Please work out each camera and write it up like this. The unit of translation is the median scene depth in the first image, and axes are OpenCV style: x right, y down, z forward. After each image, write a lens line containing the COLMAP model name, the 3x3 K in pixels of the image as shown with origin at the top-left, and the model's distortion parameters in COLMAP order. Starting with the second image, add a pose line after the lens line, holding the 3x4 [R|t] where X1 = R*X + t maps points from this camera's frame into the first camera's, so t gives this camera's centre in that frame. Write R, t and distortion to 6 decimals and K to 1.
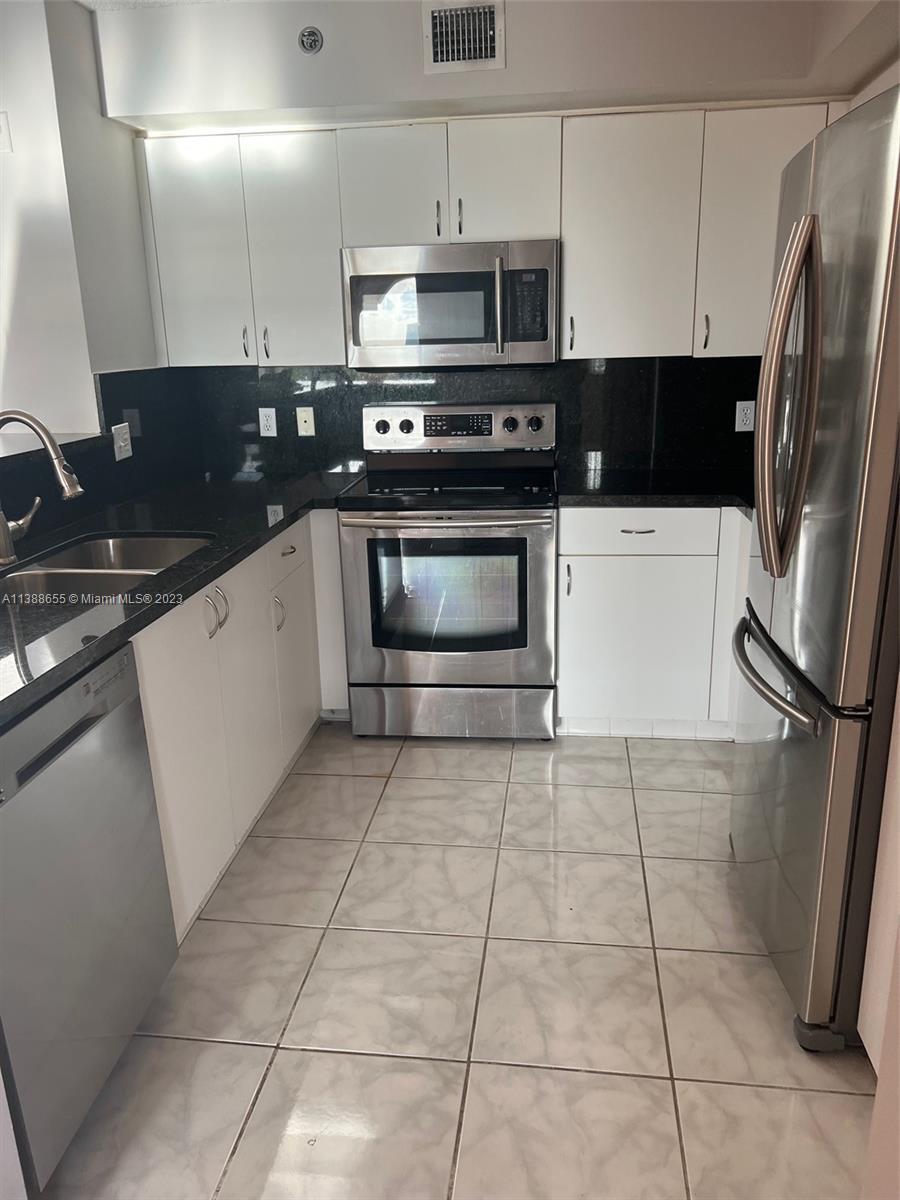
lens RADIAL K [[891.9, 0, 450.0], [0, 891.9, 600.0], [0, 0, 1]] dist [0.122189, -0.119622]
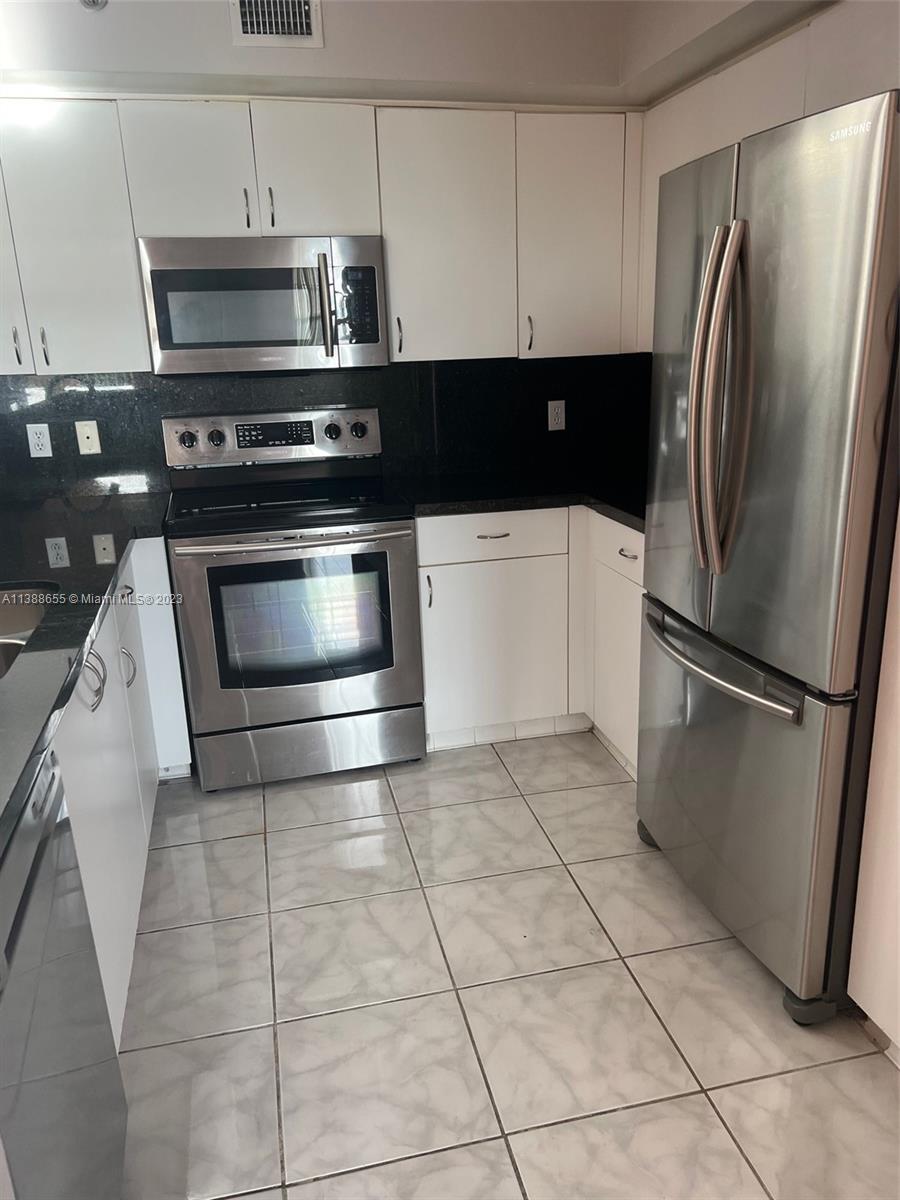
lens RADIAL K [[896.9, 0, 450.0], [0, 896.9, 600.0], [0, 0, 1]] dist [0.093731, -0.069302]
pose [[0.938257, -0.106529, 0.329128, -0.168990], [0.105967, 0.994174, 0.019701, -0.030794], [-0.329310, 0.016392, 0.944080, 0.086647]]
